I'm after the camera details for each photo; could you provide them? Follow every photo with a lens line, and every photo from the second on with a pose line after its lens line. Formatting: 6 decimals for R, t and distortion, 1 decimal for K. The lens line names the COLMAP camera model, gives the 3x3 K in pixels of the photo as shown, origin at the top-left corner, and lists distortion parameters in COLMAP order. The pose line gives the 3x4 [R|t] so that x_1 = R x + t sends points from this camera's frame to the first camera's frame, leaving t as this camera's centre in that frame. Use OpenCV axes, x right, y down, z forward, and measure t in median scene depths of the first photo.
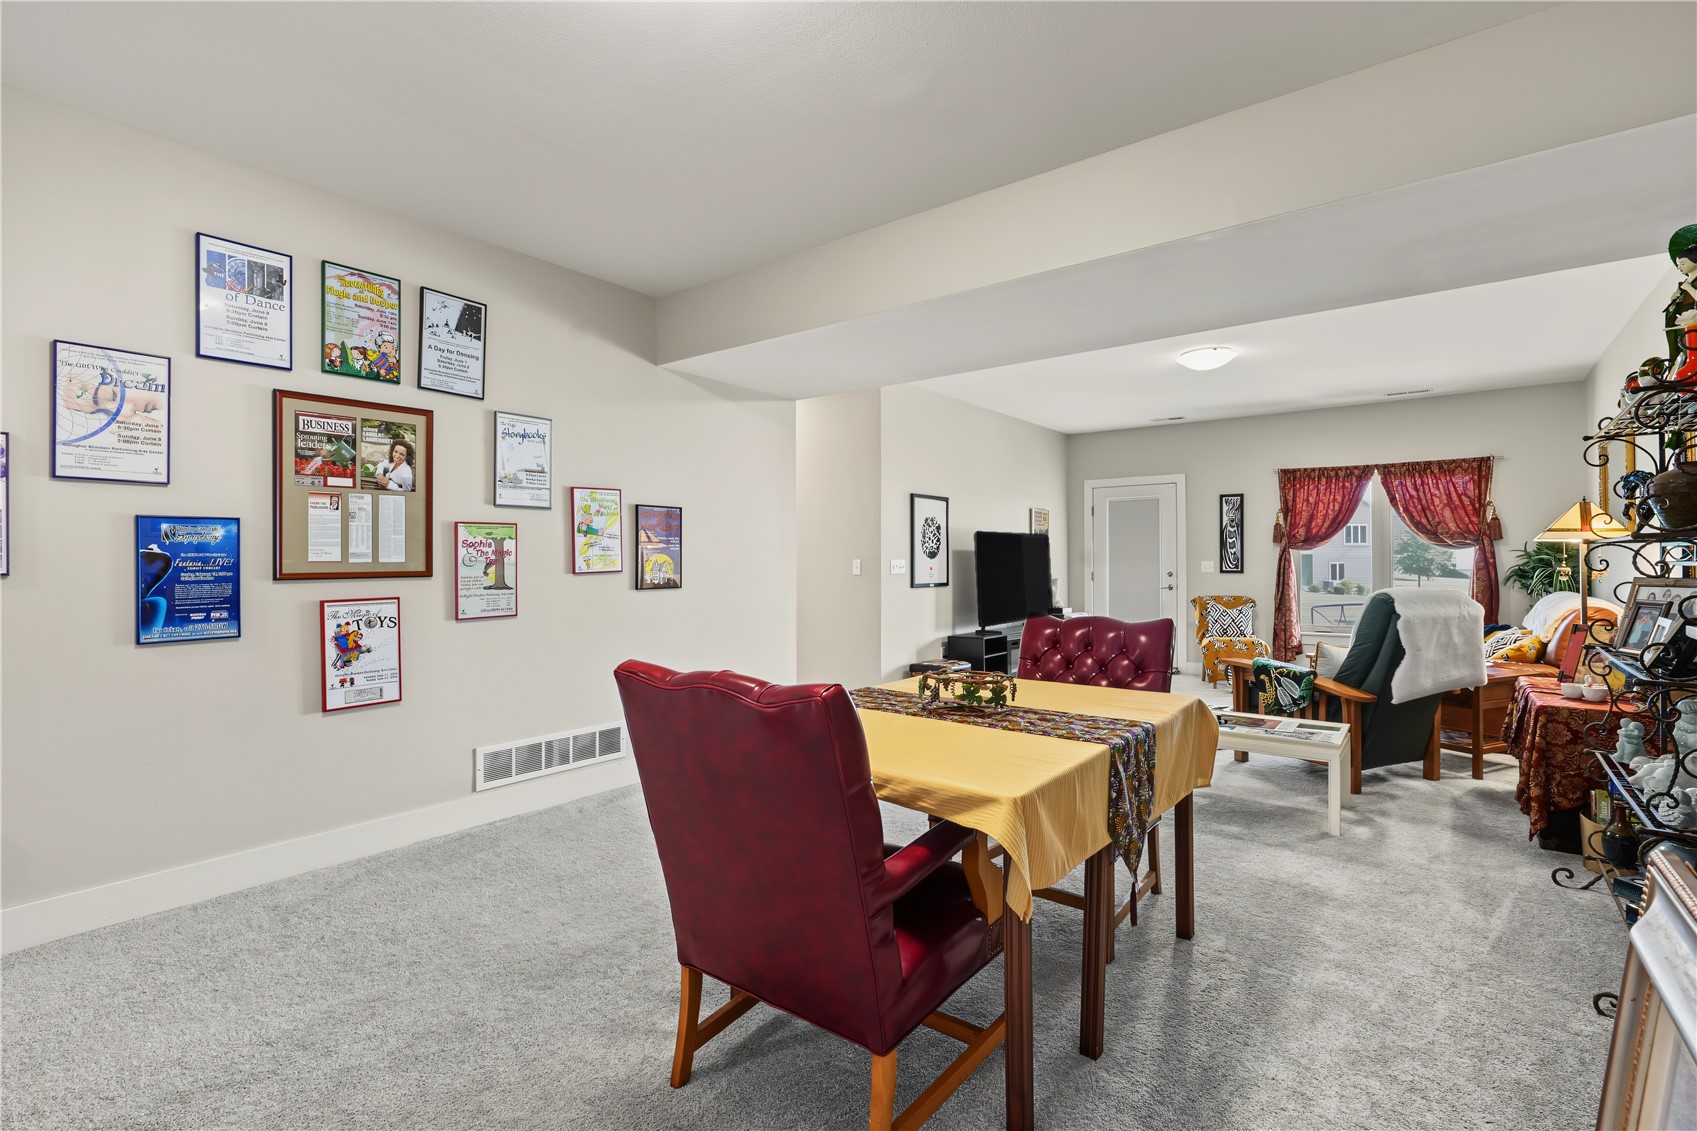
lens RADIAL K [[784.2, 0, 852.2], [0, 784.2, 565.4], [0, 0, 1]] dist [-0.001243, -0.000029]
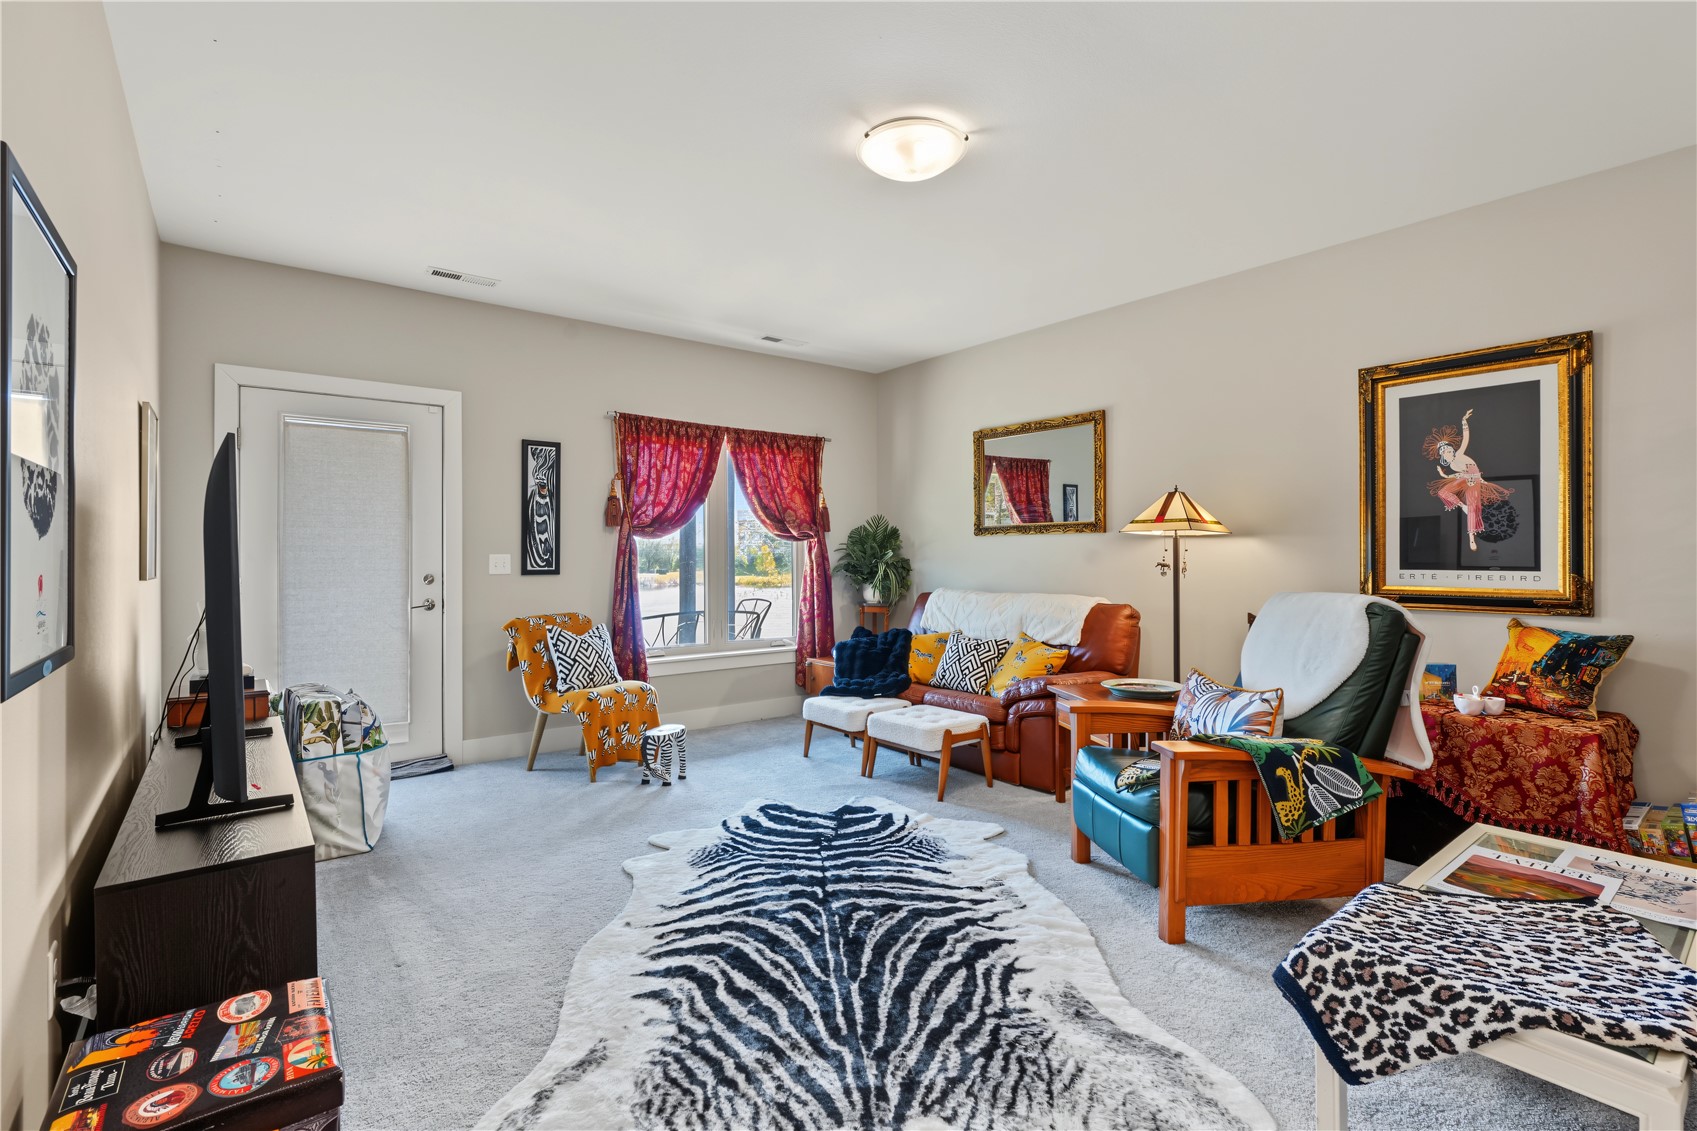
lens RADIAL K [[784.2, 0, 849.9], [0, 784.2, 560.3], [0, 0, 1]] dist [-0.001243, -0.000029]
pose [[0.246794, -0.002681, 0.969064, -0.037474], [0.003533, 0.999992, 0.001867, -0.001459], [-0.969061, 0.002962, 0.246802, 0.727406]]
